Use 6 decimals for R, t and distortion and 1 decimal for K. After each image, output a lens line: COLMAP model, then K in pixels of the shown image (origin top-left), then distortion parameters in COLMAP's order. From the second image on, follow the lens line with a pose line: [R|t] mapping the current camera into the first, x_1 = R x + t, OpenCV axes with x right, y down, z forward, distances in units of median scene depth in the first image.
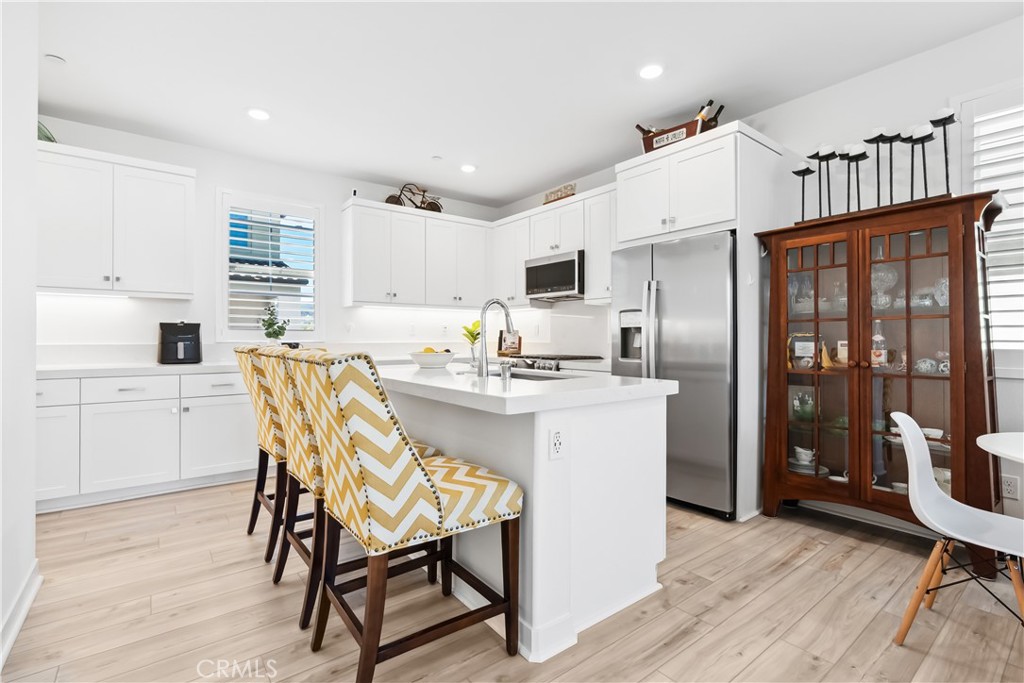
lens RADIAL K [[470.2, 0, 512.0], [0, 470.2, 341.5], [0, 0, 1]] dist [-0.000102, 0.000398]
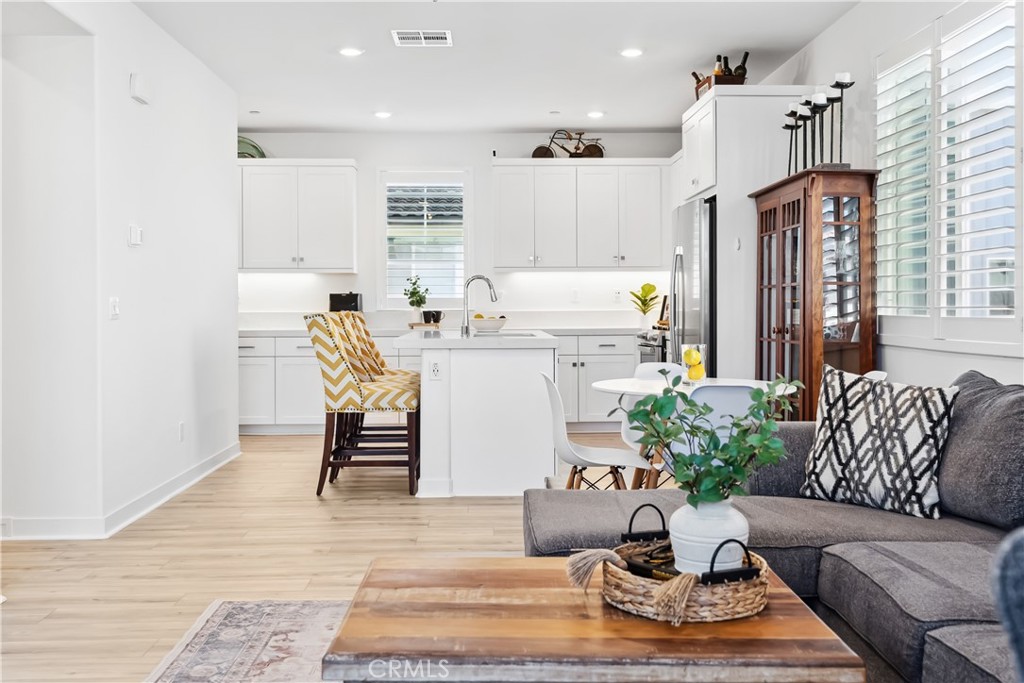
lens RADIAL K [[984.9, 0, 512.0], [0, 984.9, 341.5], [0, 0, 1]] dist [0.005006, -0.000865]
pose [[0.812388, 0.016402, -0.582886, 1.035311], [0.000008, 0.999604, 0.028138, 0.009646], [0.583117, -0.022864, 0.812067, -0.727006]]
